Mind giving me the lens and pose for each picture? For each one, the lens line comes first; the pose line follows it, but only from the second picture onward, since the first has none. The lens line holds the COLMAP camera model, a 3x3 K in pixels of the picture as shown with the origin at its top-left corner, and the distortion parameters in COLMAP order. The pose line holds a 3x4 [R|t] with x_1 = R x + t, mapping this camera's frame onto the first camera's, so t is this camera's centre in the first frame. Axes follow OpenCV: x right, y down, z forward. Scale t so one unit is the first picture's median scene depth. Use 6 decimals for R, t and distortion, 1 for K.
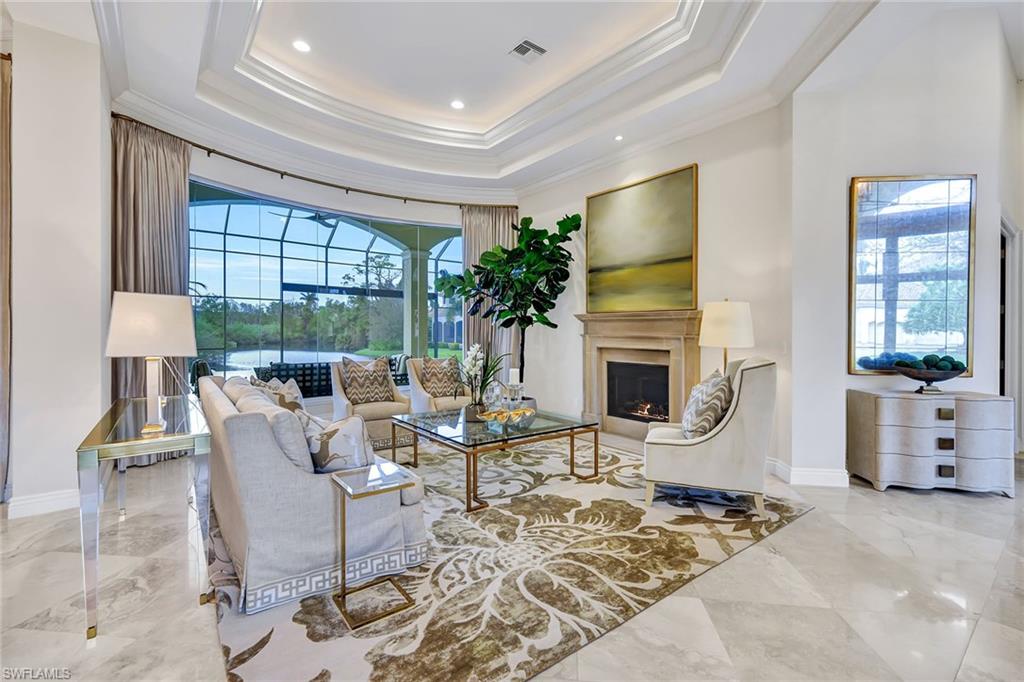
lens RADIAL K [[451.0, 0, 515.6], [0, 451.0, 336.2], [0, 0, 1]] dist [0.001886, 0.000058]
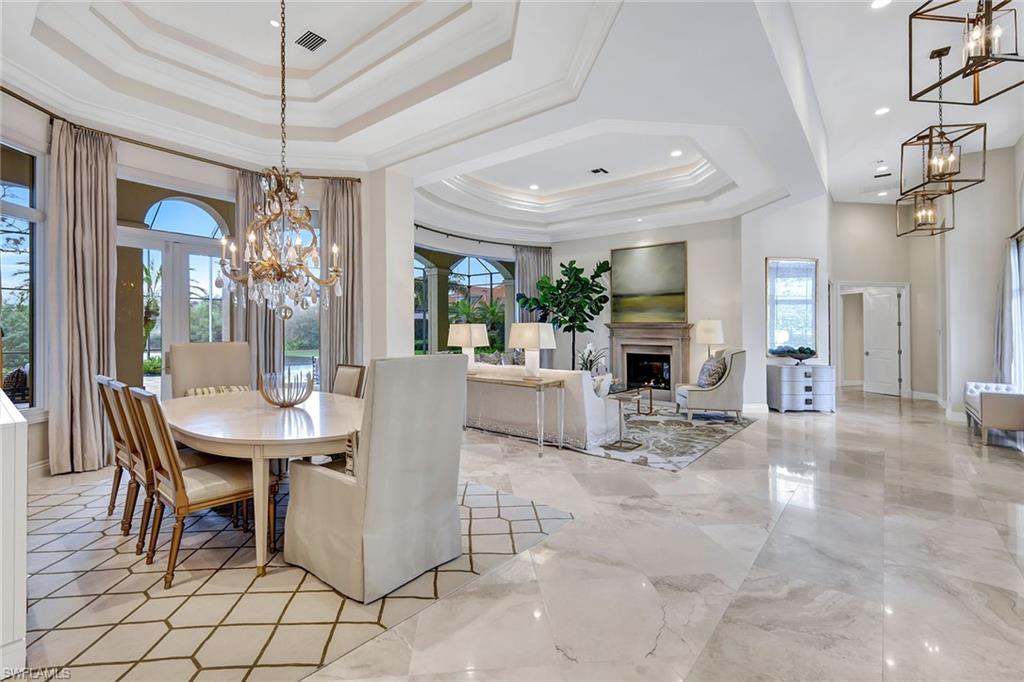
lens RADIAL K [[460.4, 0, 510.8], [0, 460.4, 324.0], [0, 0, 1]] dist [0.001839, 0.000177]
pose [[0.975620, 0.003661, 0.219437, -0.845317], [0.001396, 0.999737, -0.022885, -0.017610], [-0.219463, 0.022634, 0.975358, -0.772025]]
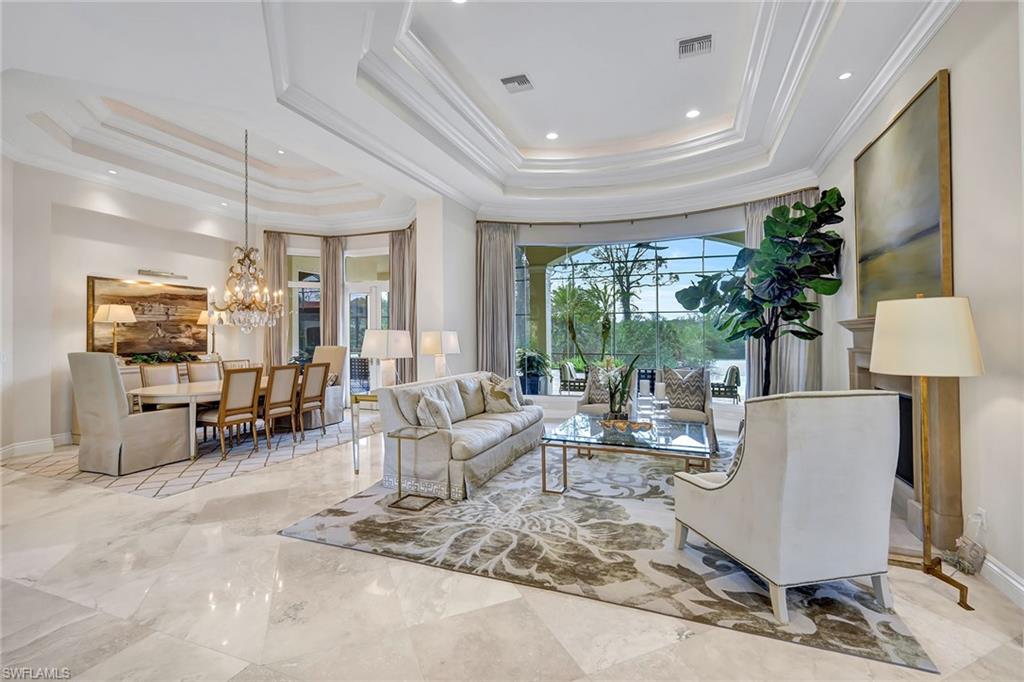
lens RADIAL K [[451.0, 0, 515.6], [0, 451.0, 336.2], [0, 0, 1]] dist [0.001886, 0.000058]
pose [[0.514788, -0.010113, -0.857258, 0.779109], [-0.001169, 0.999921, -0.012498, -0.020518], [0.857317, 0.007436, 0.514736, 0.243514]]
